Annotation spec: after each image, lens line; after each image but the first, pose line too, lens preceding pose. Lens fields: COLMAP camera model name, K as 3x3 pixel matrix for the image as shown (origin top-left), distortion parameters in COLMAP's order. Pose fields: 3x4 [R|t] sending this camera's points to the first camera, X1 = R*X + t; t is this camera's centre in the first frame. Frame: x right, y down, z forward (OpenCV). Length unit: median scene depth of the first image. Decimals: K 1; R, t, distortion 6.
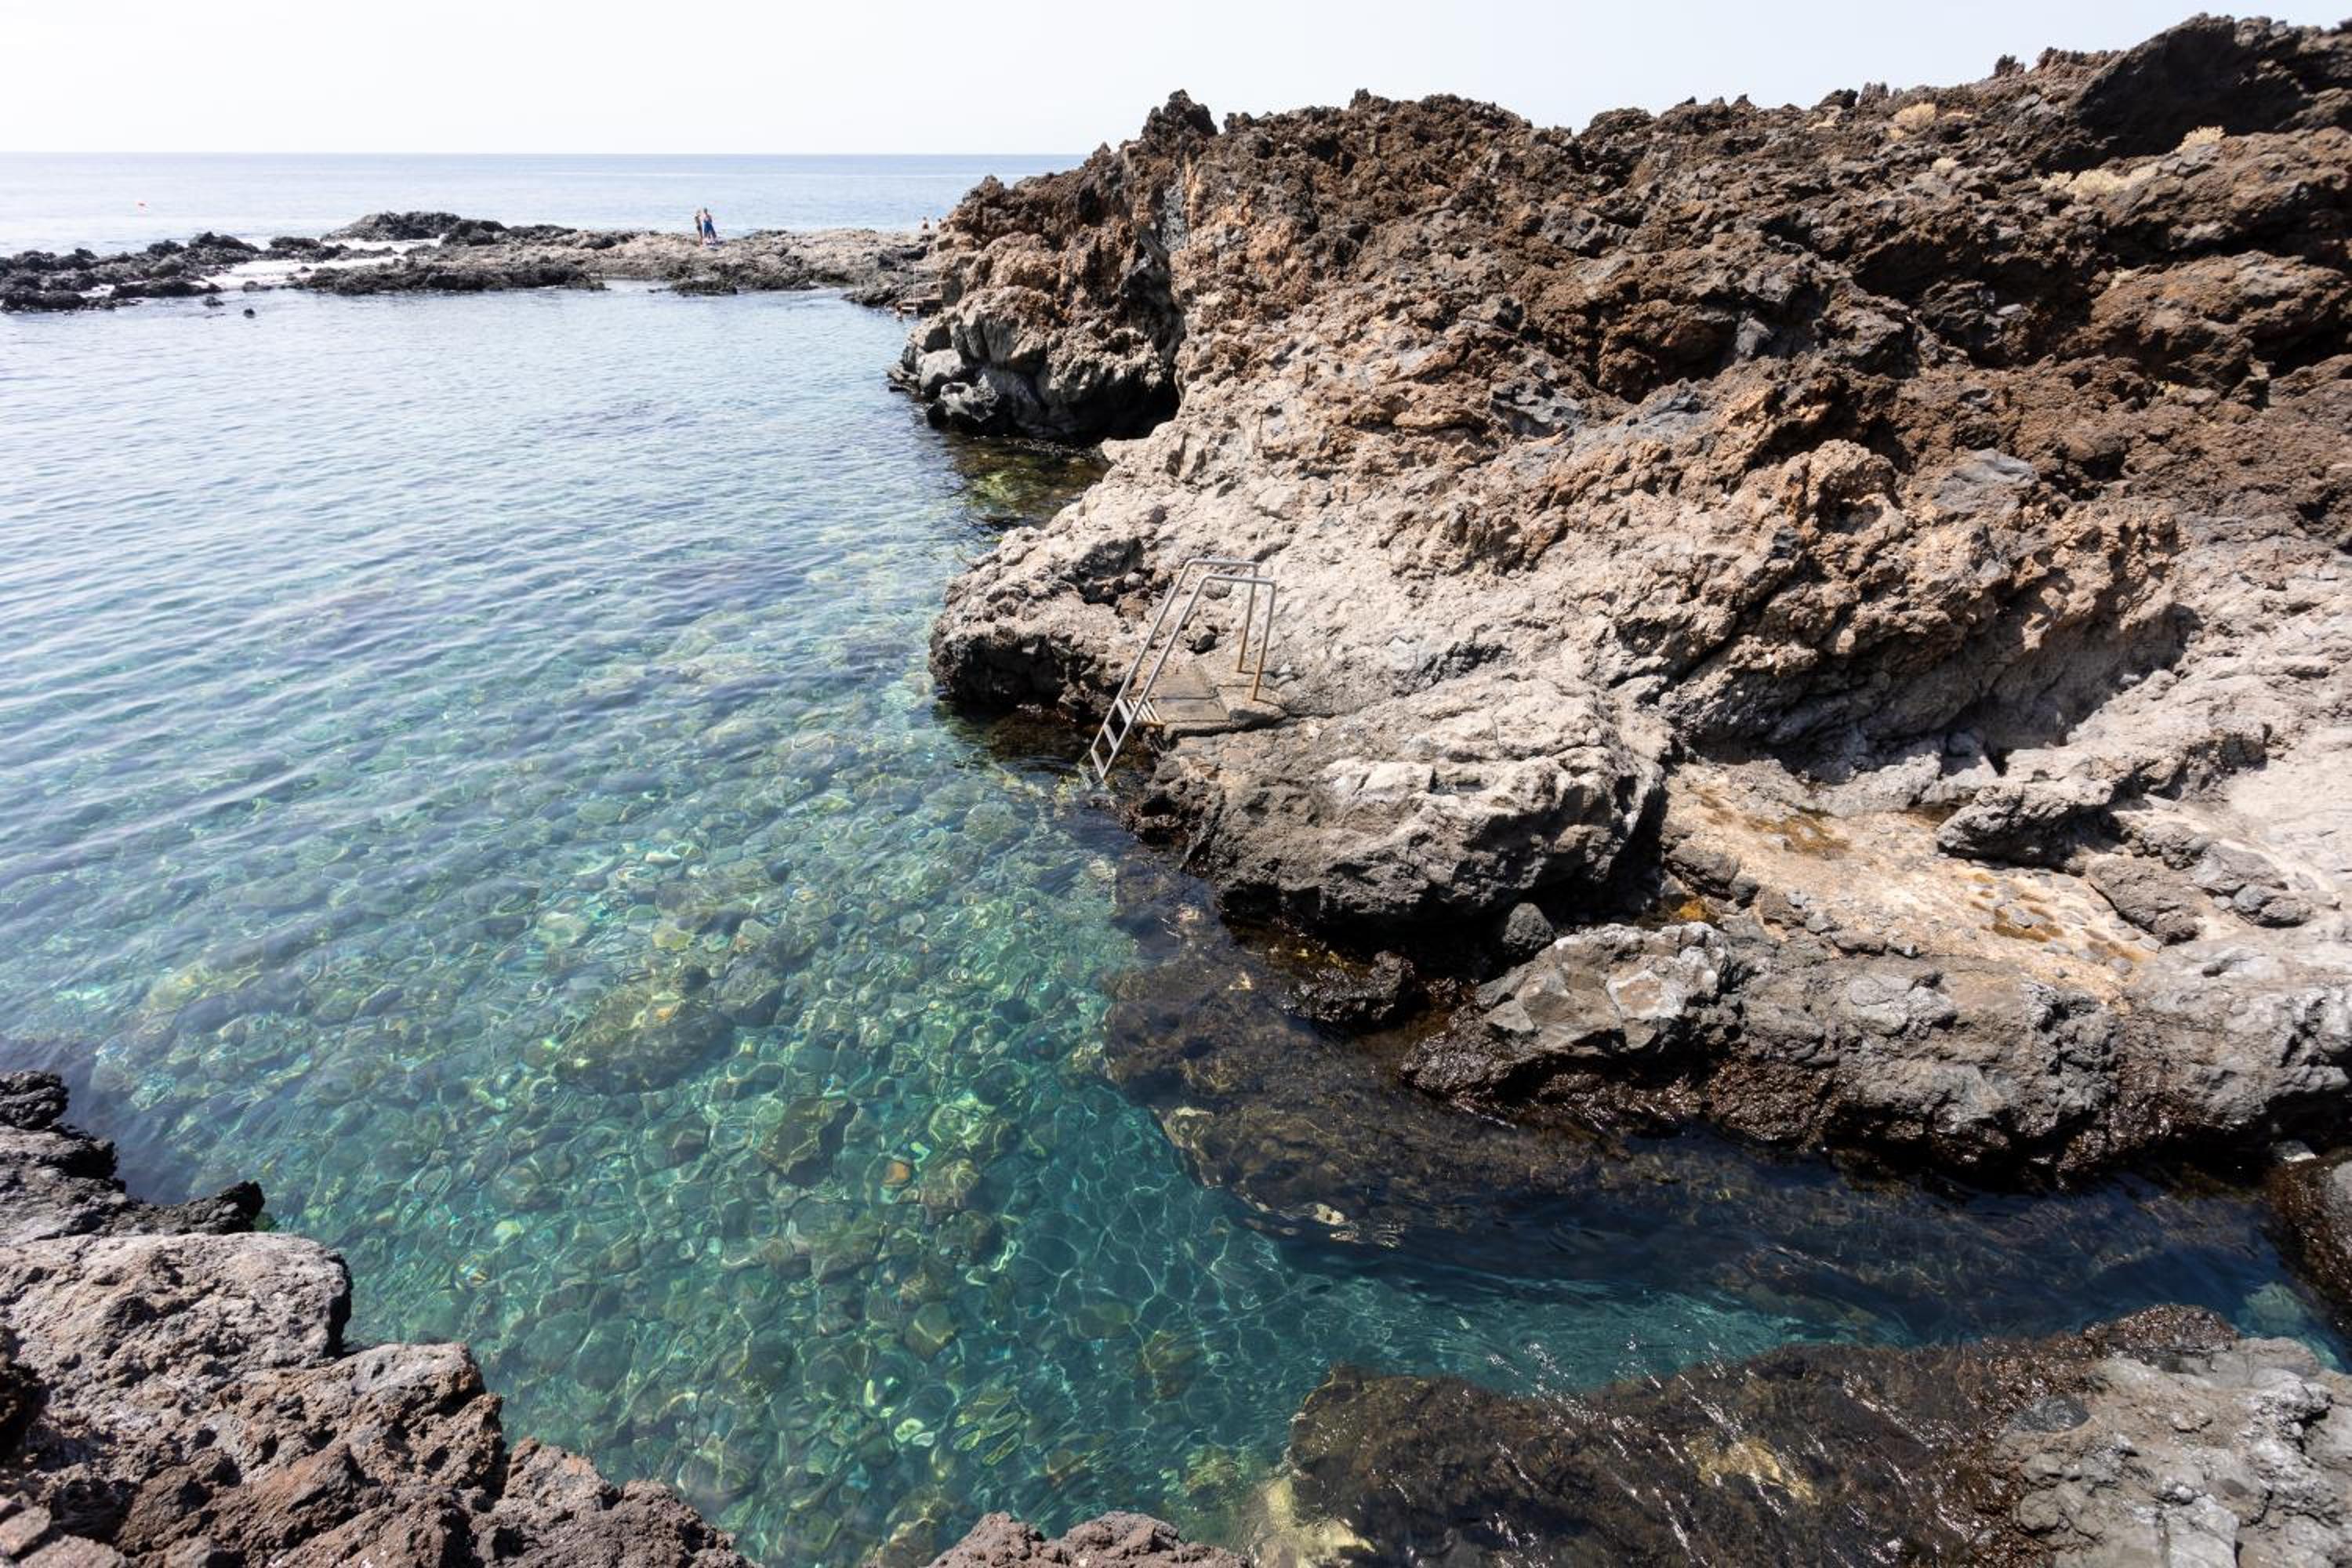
lens RADIAL K [[1138.1, 0, 1176.0], [0, 1138.1, 784.0], [0, 0, 1]] dist [0.002523, 0.002767]
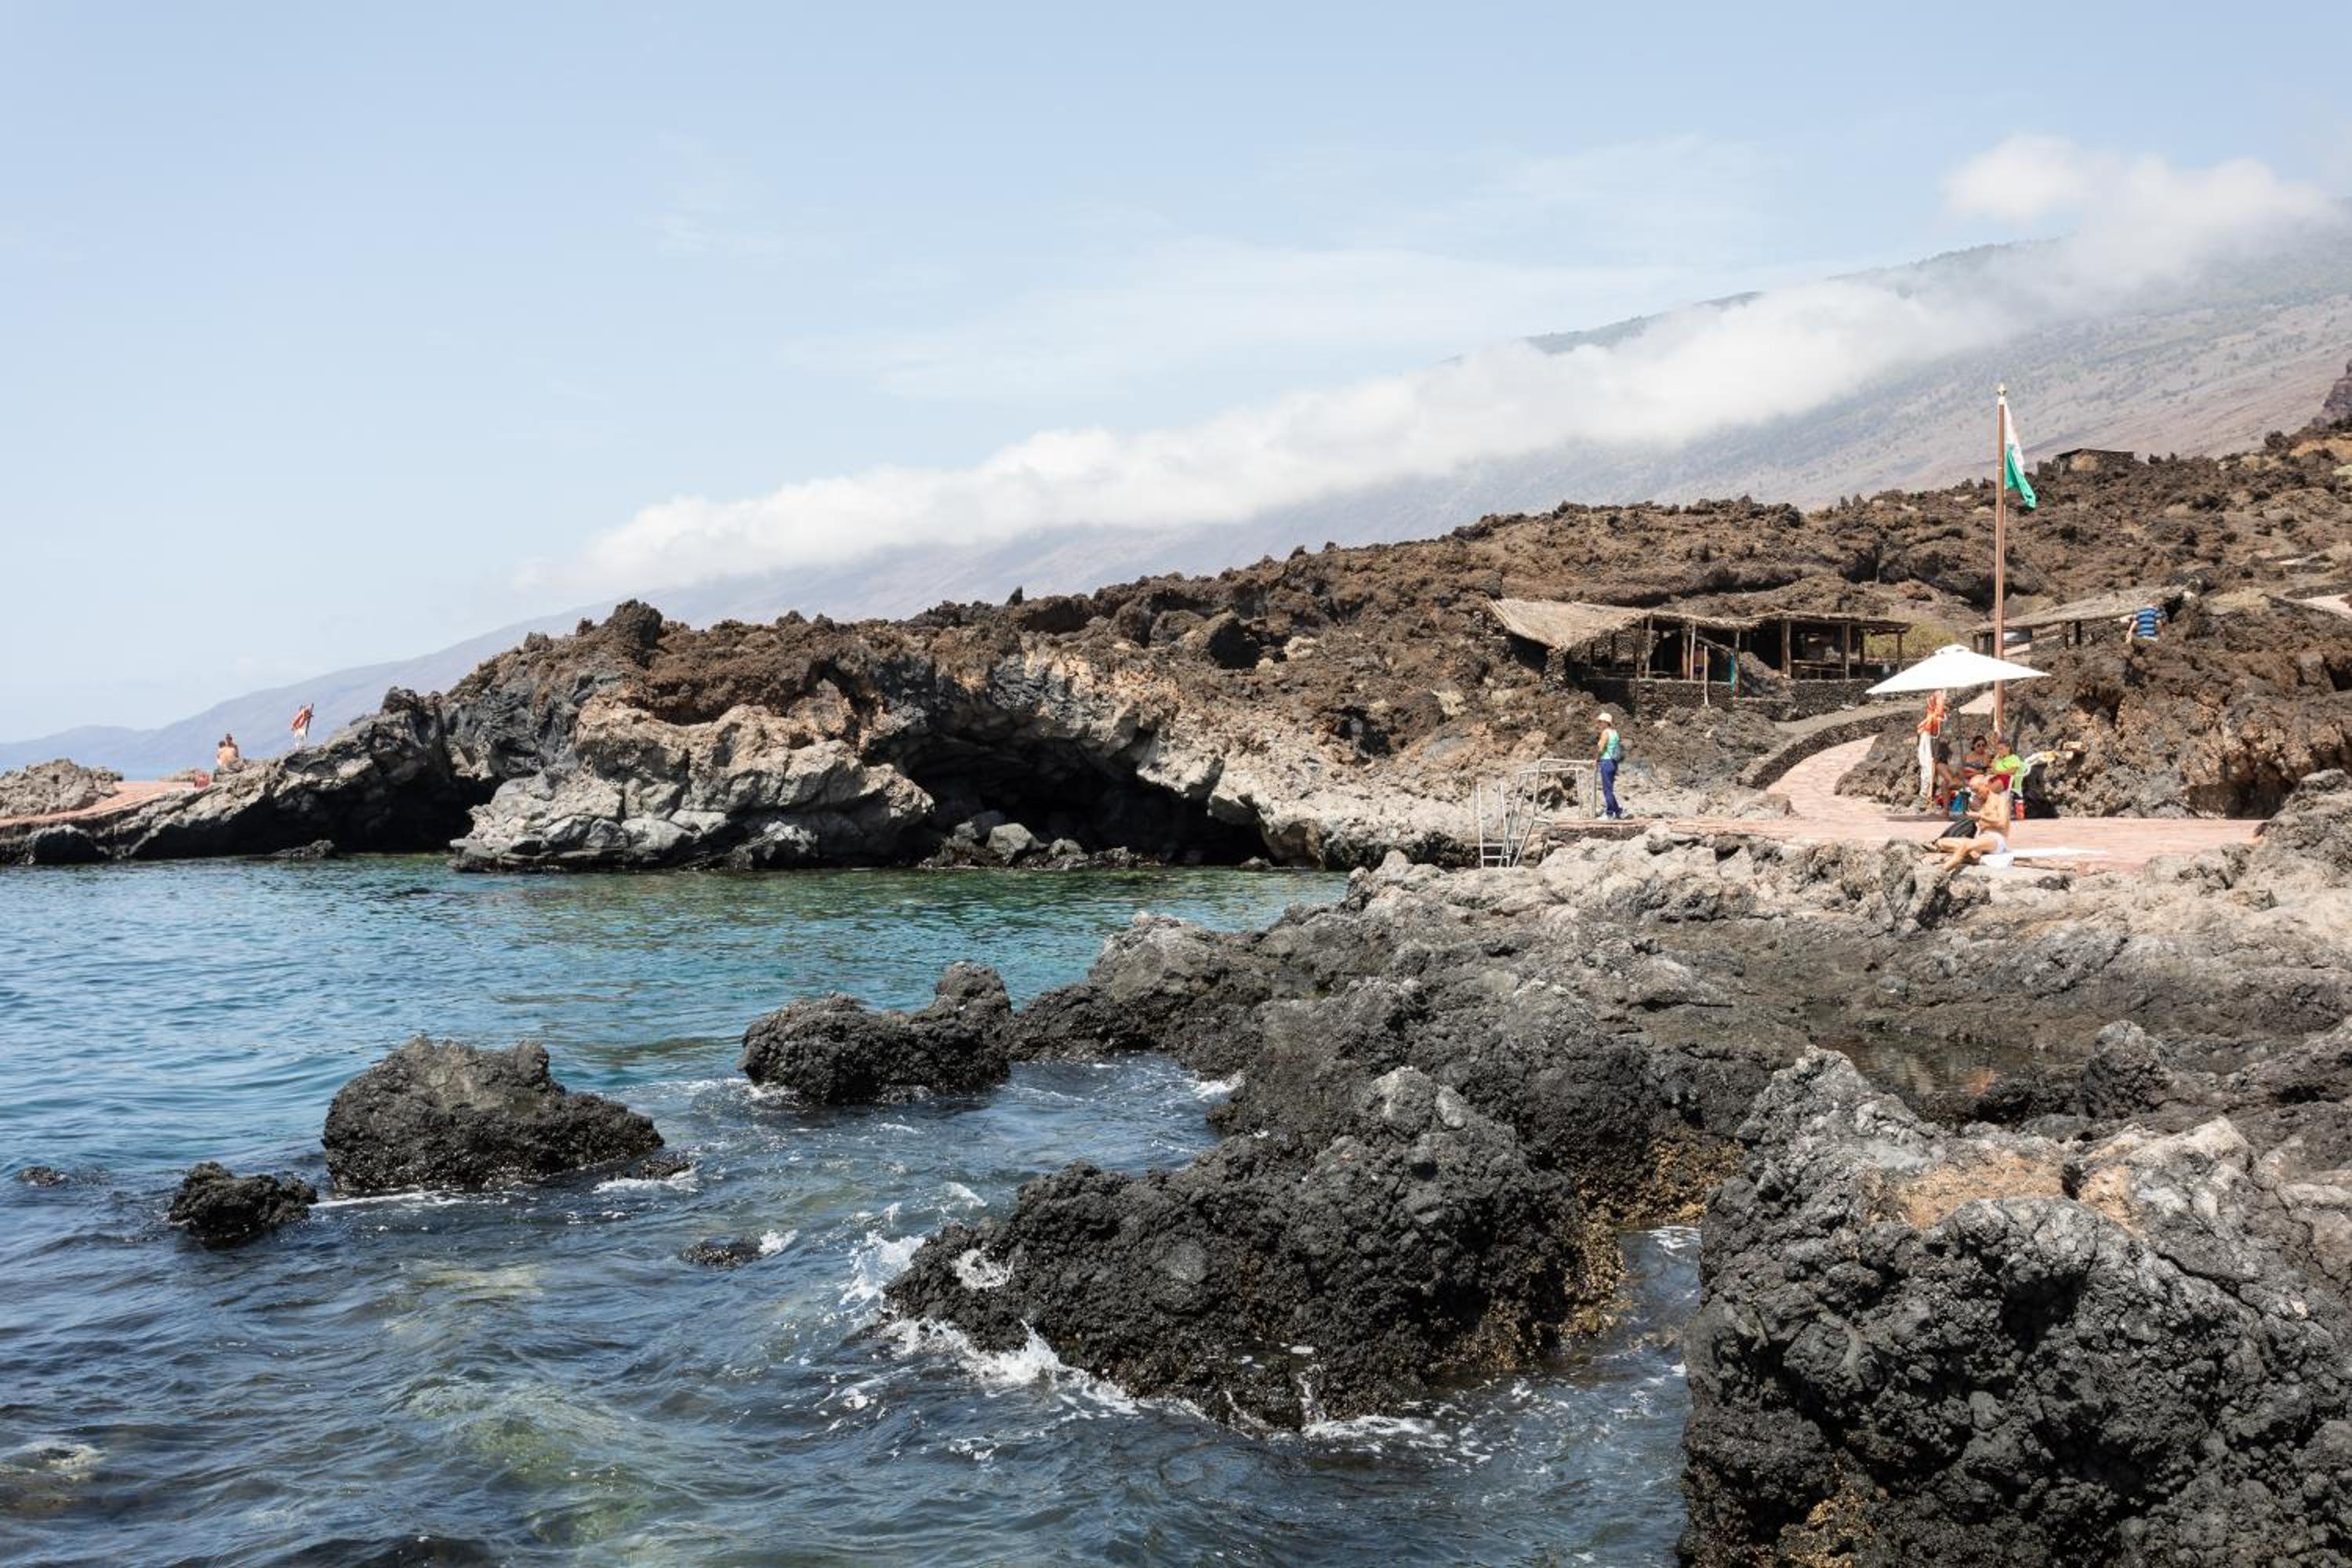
lens RADIAL K [[2131.9, 0, 1171.7], [0, 2131.9, 785.9], [0, 0, 1]] dist [0.002977, 0.005106]
pose [[0.265713, -0.013141, 0.963963, -3.179573], [0.469076, 0.875324, -0.117366, 0.023251], [-0.842238, 0.483358, 0.238749, 0.330024]]
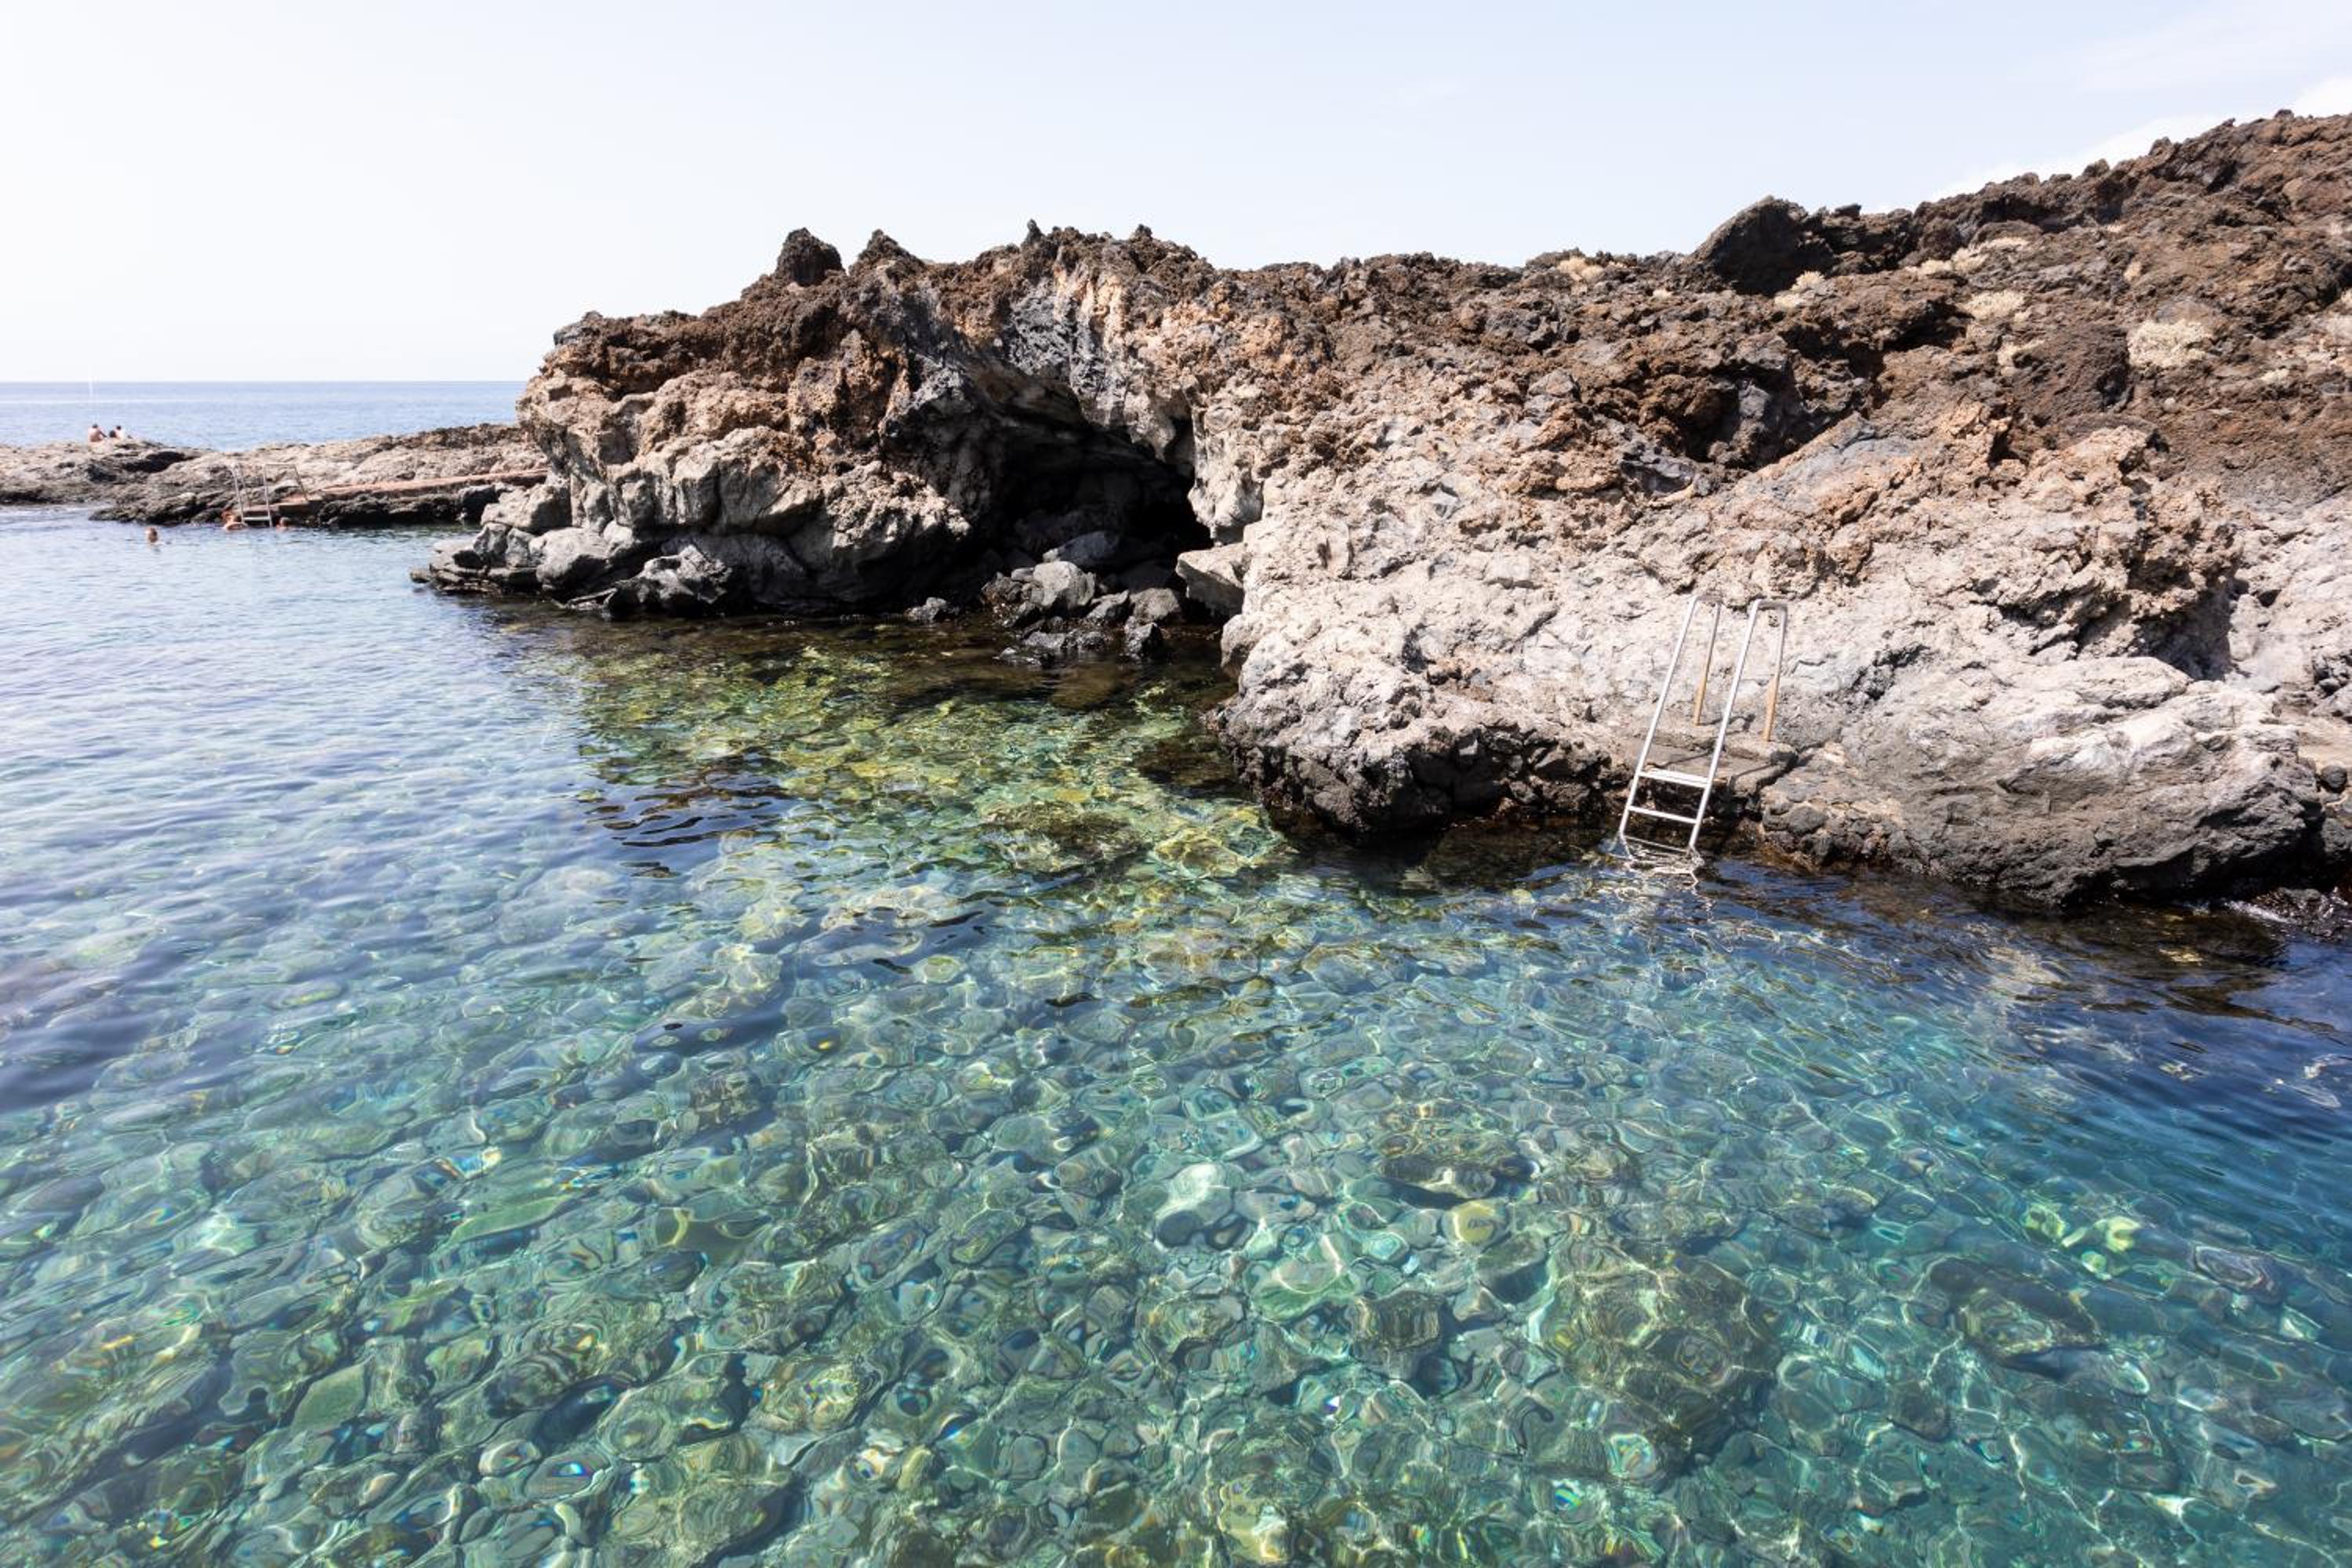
lens RADIAL K [[1307.7, 0, 1201.2], [0, 1307.7, 748.7], [0, 0, 1]] dist [-0.008020, 0.010217]
pose [[0.822351, -0.156493, 0.547037, -0.612451], [0.276772, 0.950042, -0.144284, -0.031191], [-0.497128, 0.270056, 0.824580, 0.273182]]
